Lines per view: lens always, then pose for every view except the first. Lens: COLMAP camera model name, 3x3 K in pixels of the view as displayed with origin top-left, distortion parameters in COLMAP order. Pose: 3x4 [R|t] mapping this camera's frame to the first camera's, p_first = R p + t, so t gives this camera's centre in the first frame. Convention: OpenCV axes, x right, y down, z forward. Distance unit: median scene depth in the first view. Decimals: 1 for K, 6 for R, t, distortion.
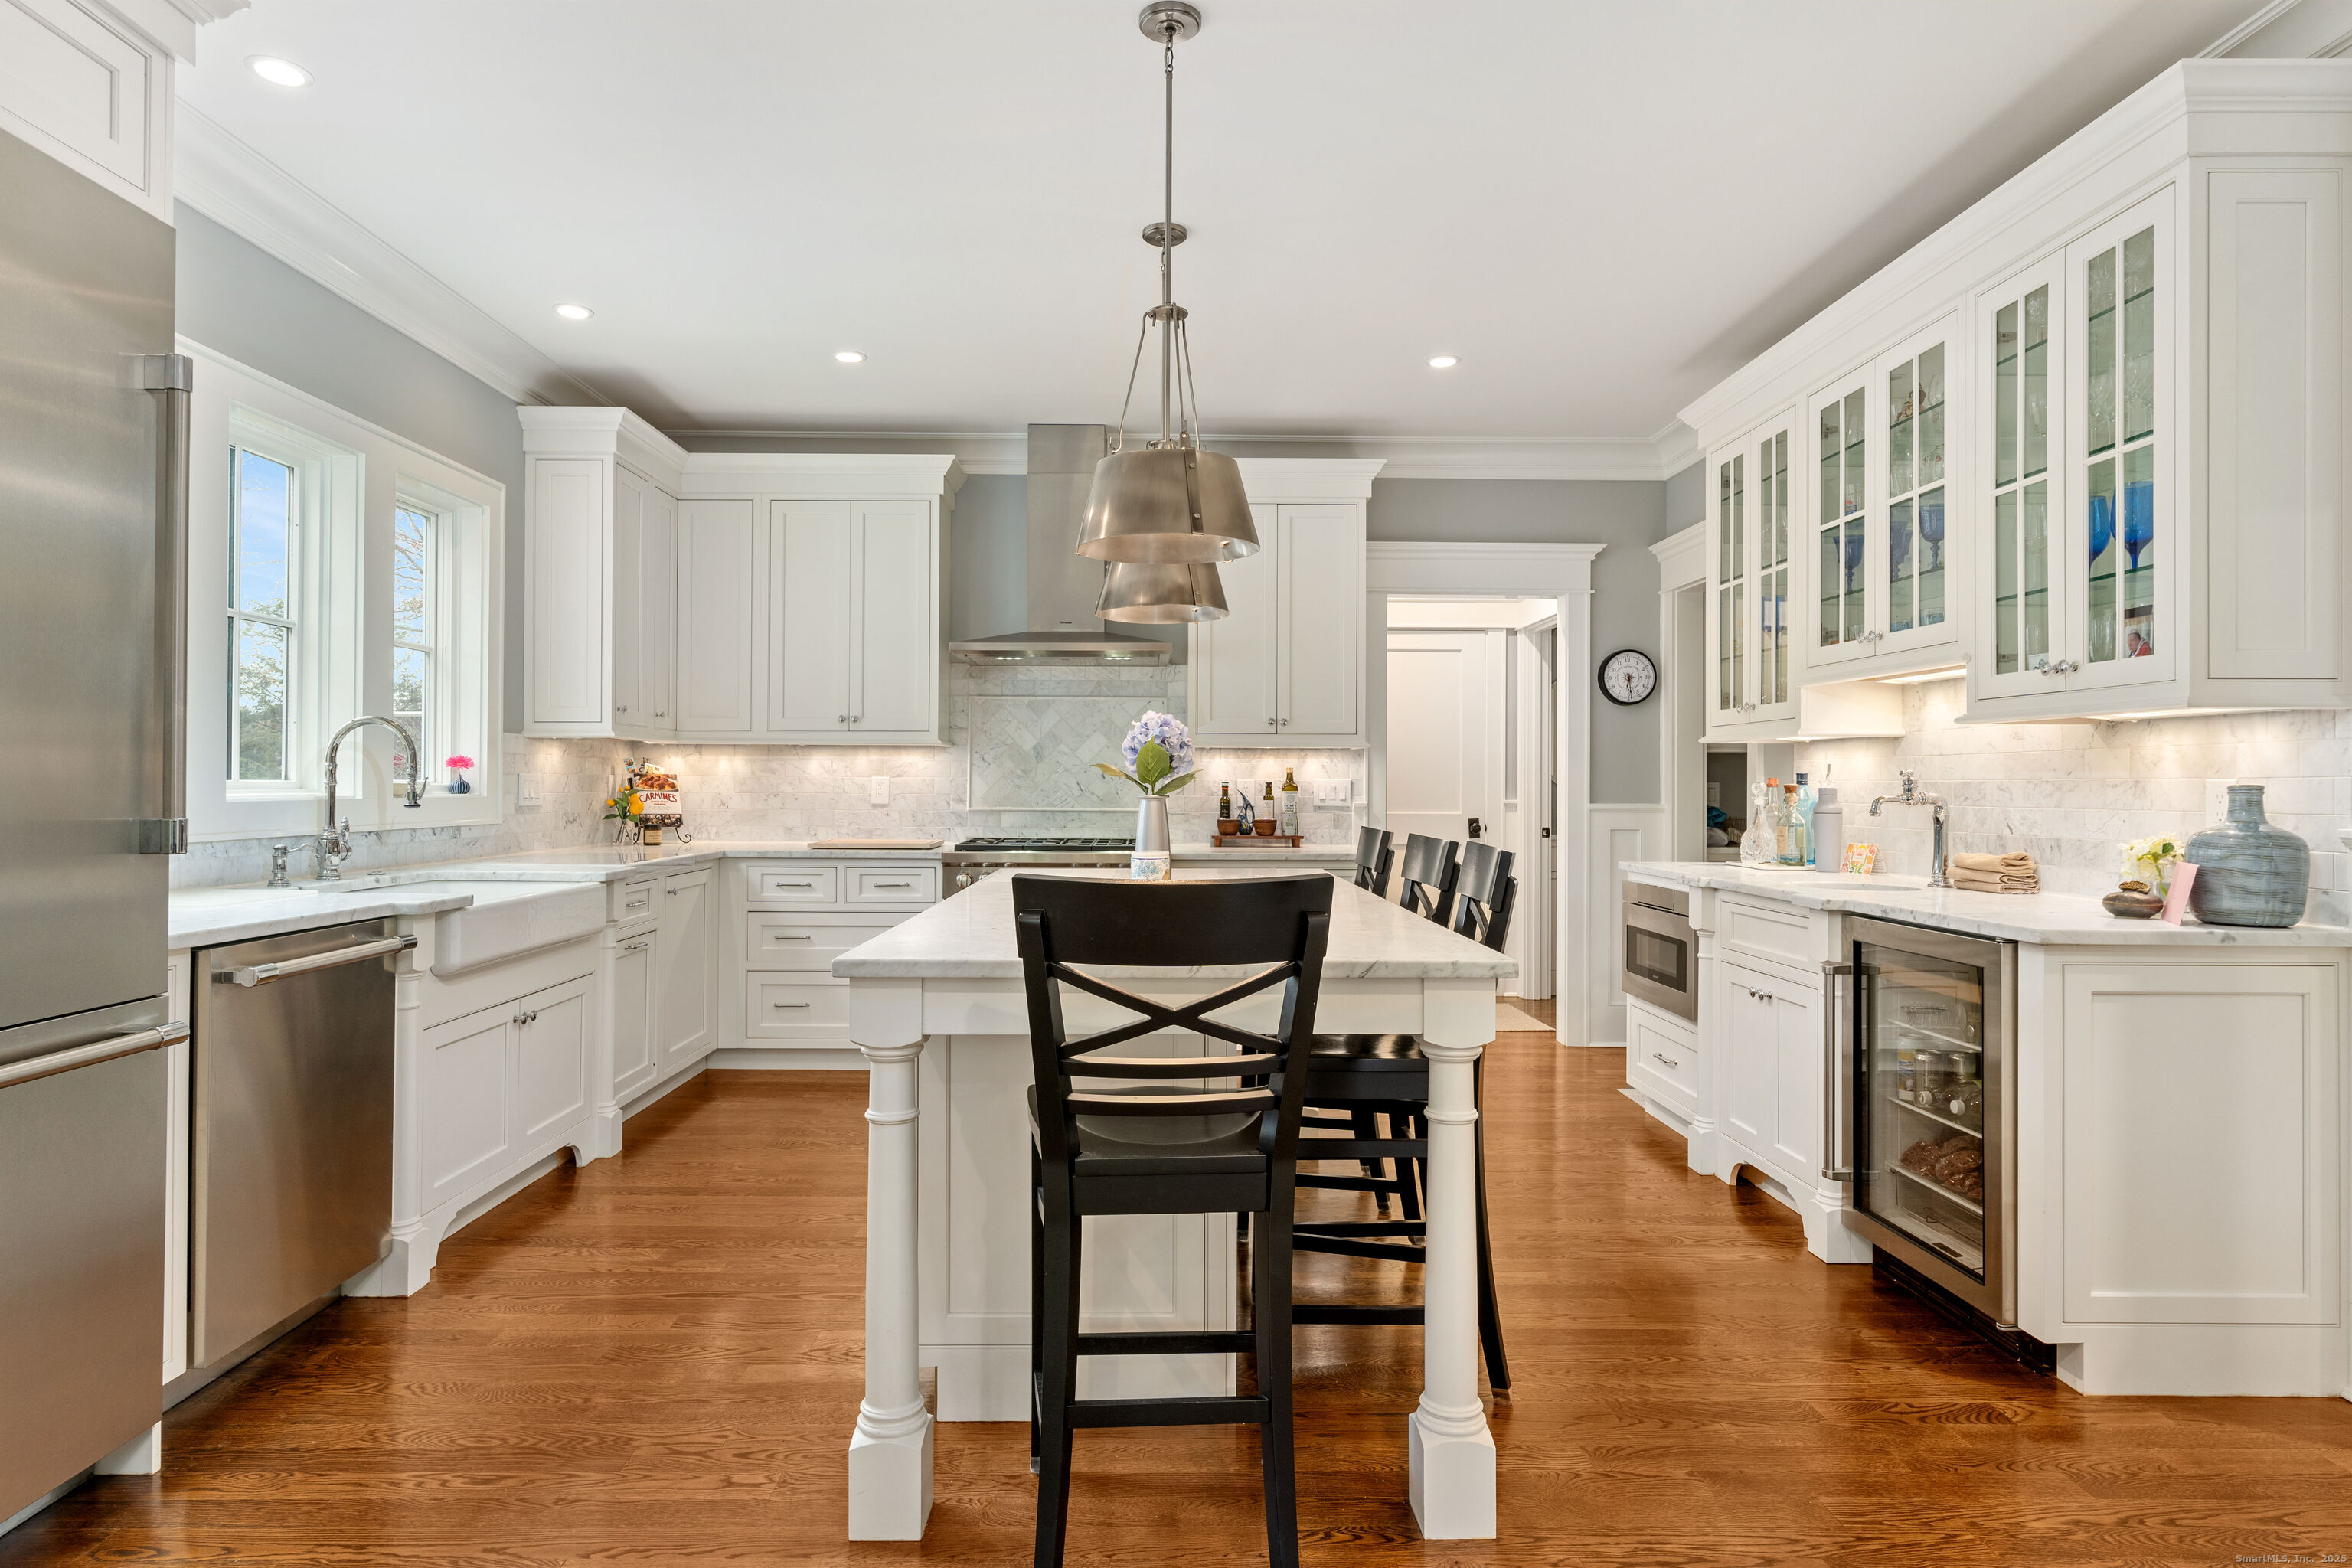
lens RADIAL K [[1299.8, 0, 1170.5], [0, 1299.8, 777.4], [0, 0, 1]] dist [-0.000925, 0.002062]
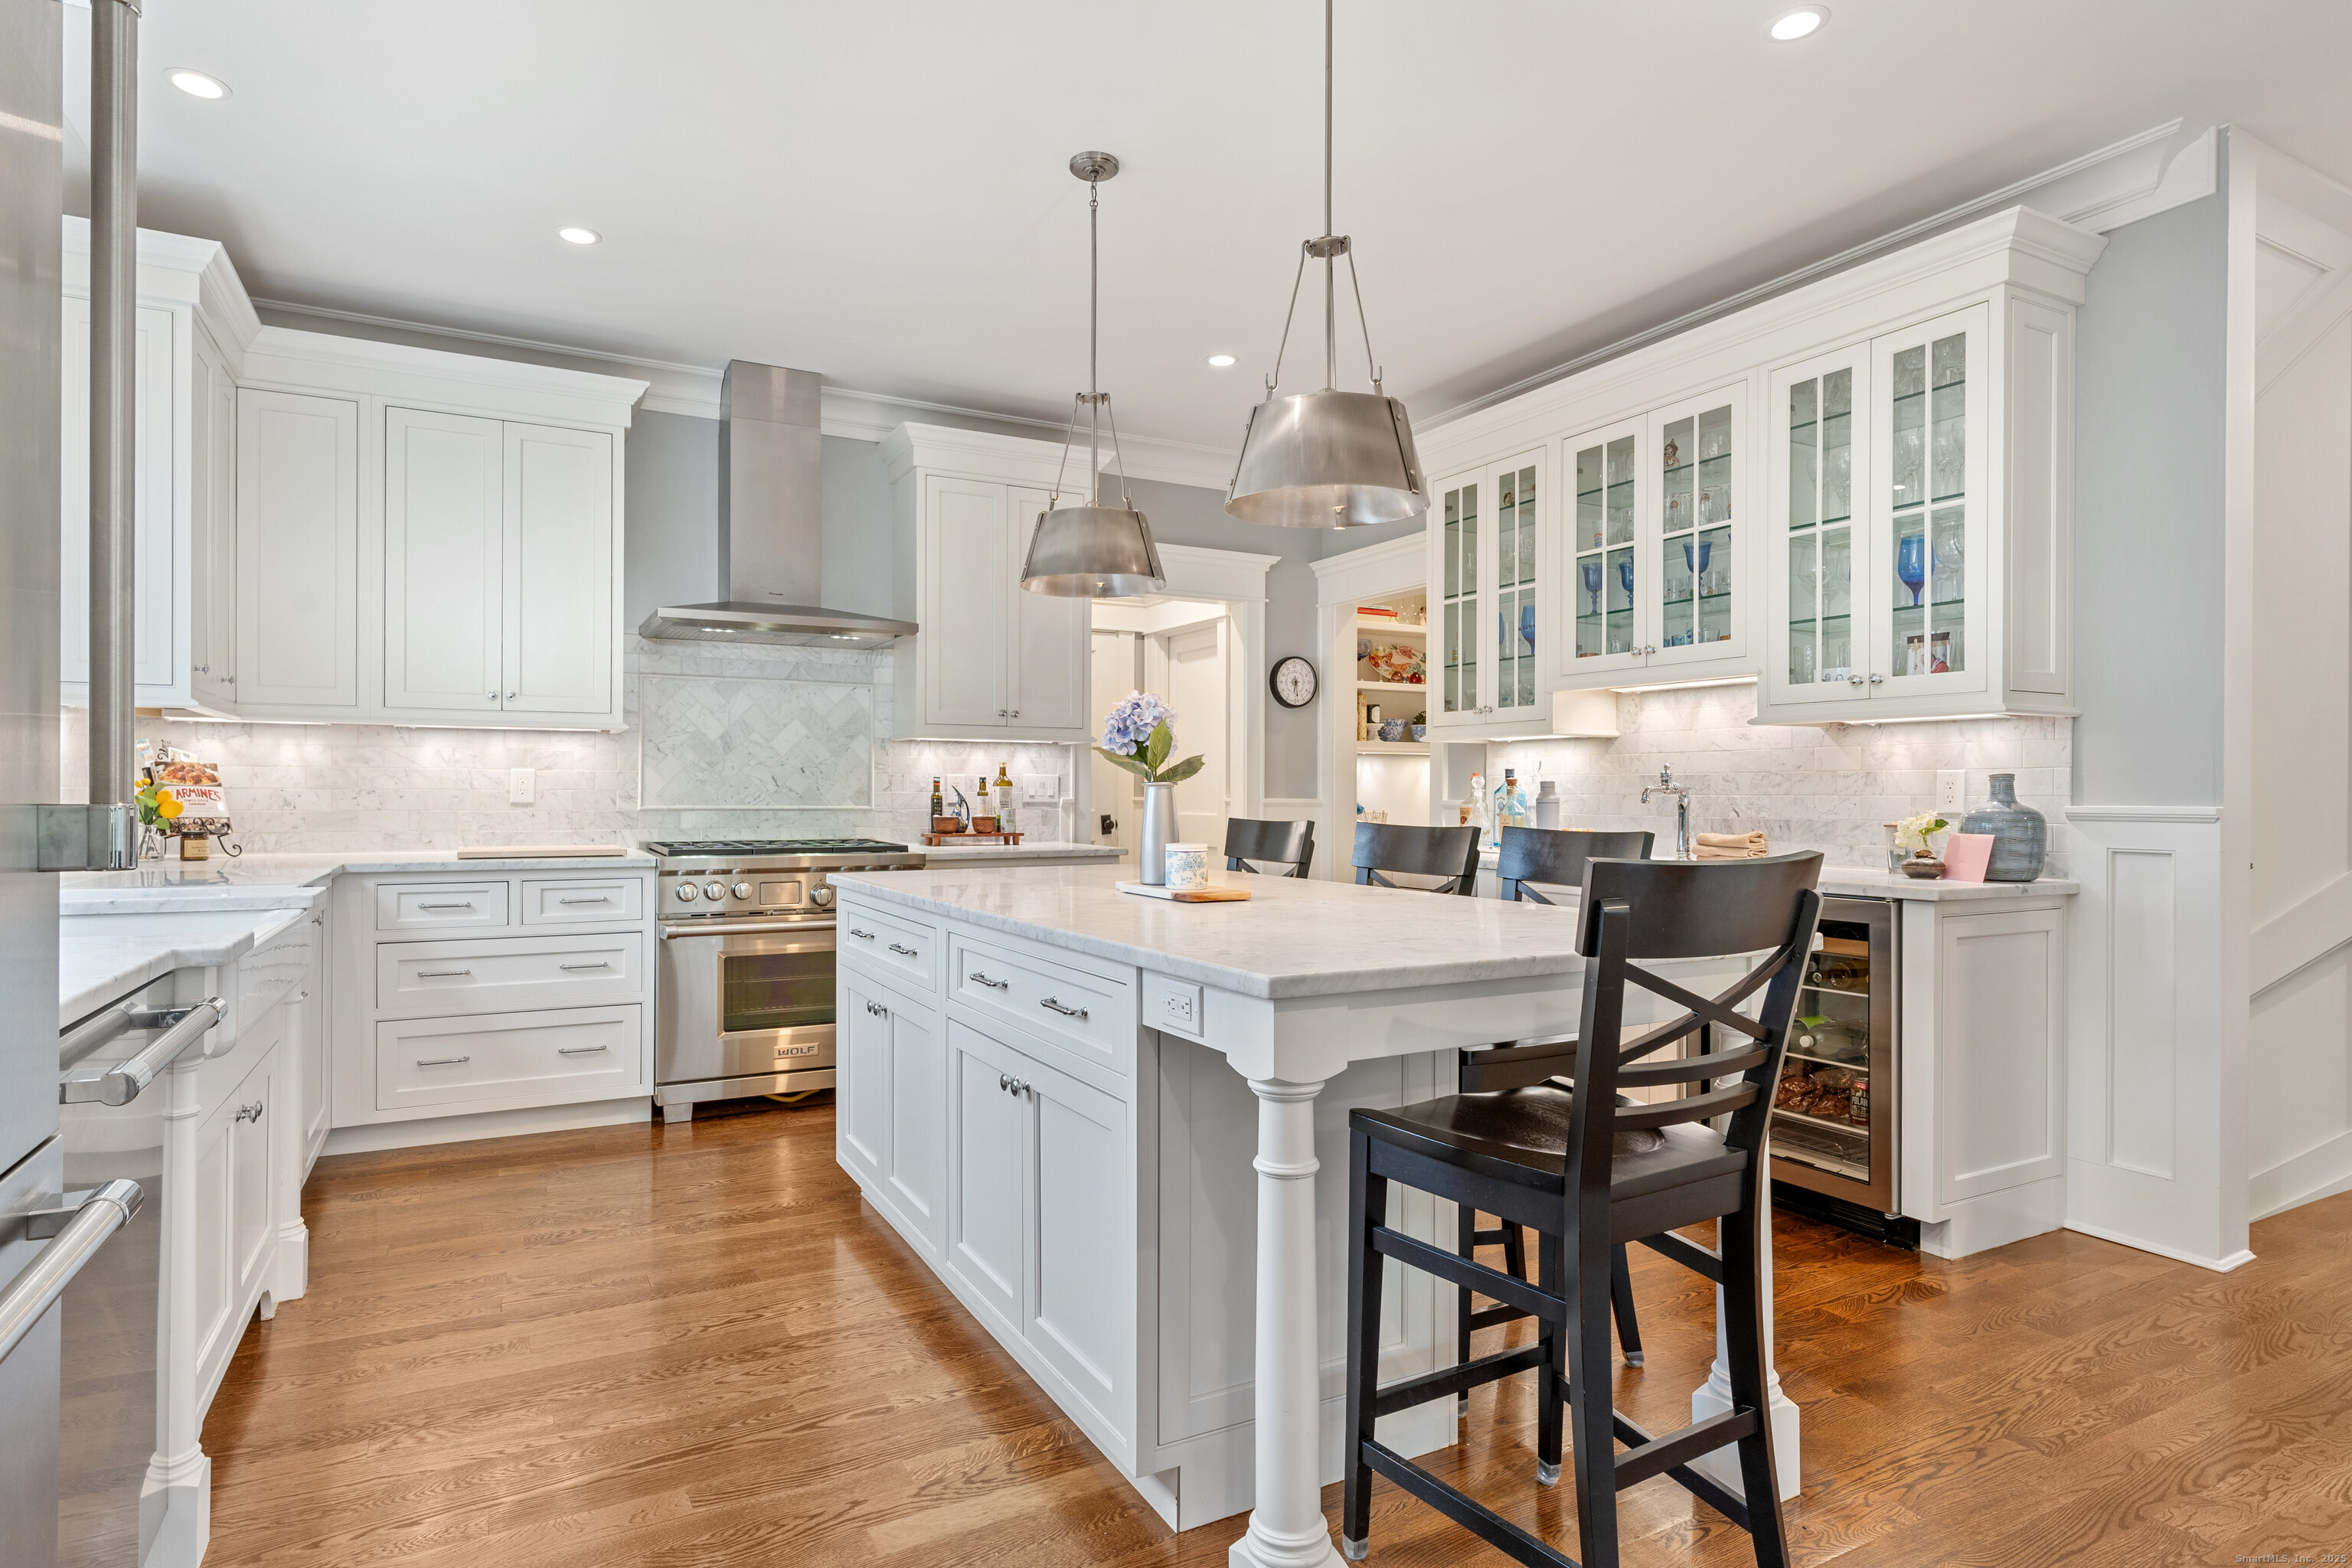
lens RADIAL K [[1252.7, 0, 1165.0], [0, 1252.7, 792.6], [0, 0, 1]] dist [0.004867, -0.000701]
pose [[0.886063, -0.001907, 0.463560, -0.336925], [-0.001722, 0.999971, 0.007405, 0.011413], [-0.463561, -0.007360, 0.886034, 0.181575]]
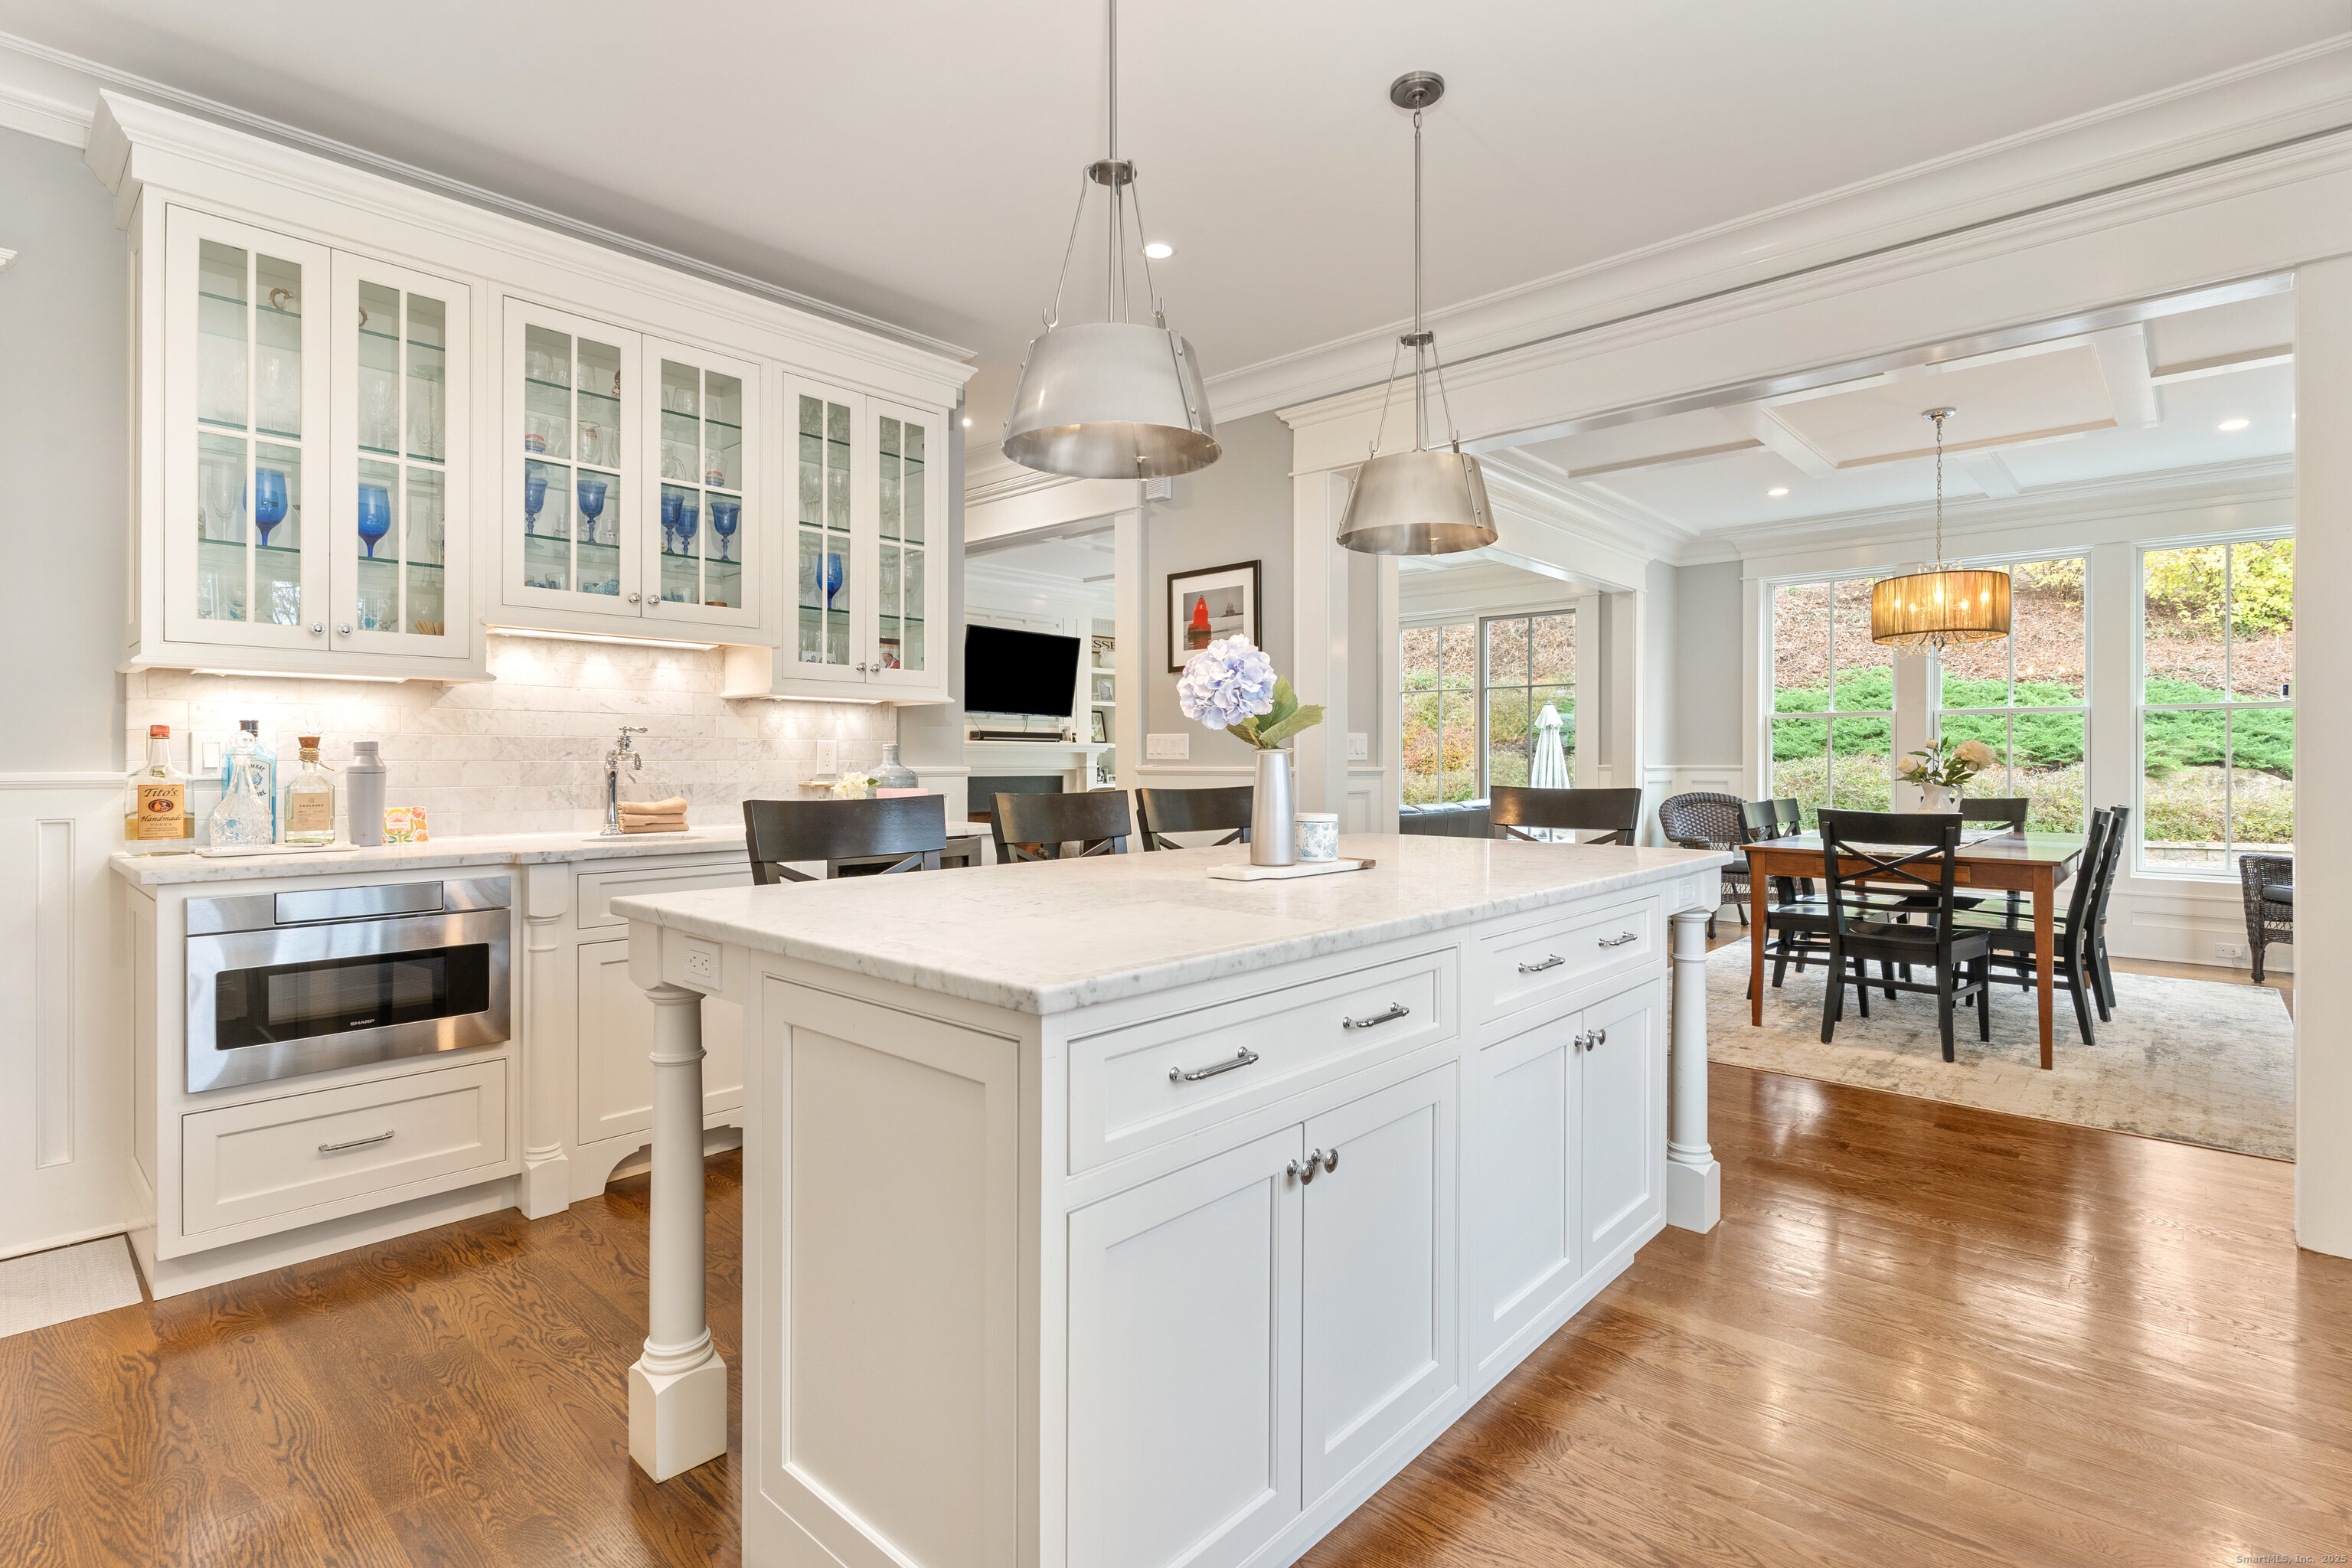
lens RADIAL K [[1123.6, 0, 1160.8], [0, 1123.6, 757.5], [0, 0, 1]] dist [0.003840, -0.000530]
pose [[-0.723999, -0.003205, 0.689794, -0.354506], [-0.008176, 0.999959, -0.003936, 0.018191], [-0.689753, -0.008489, -0.723995, 1.253113]]
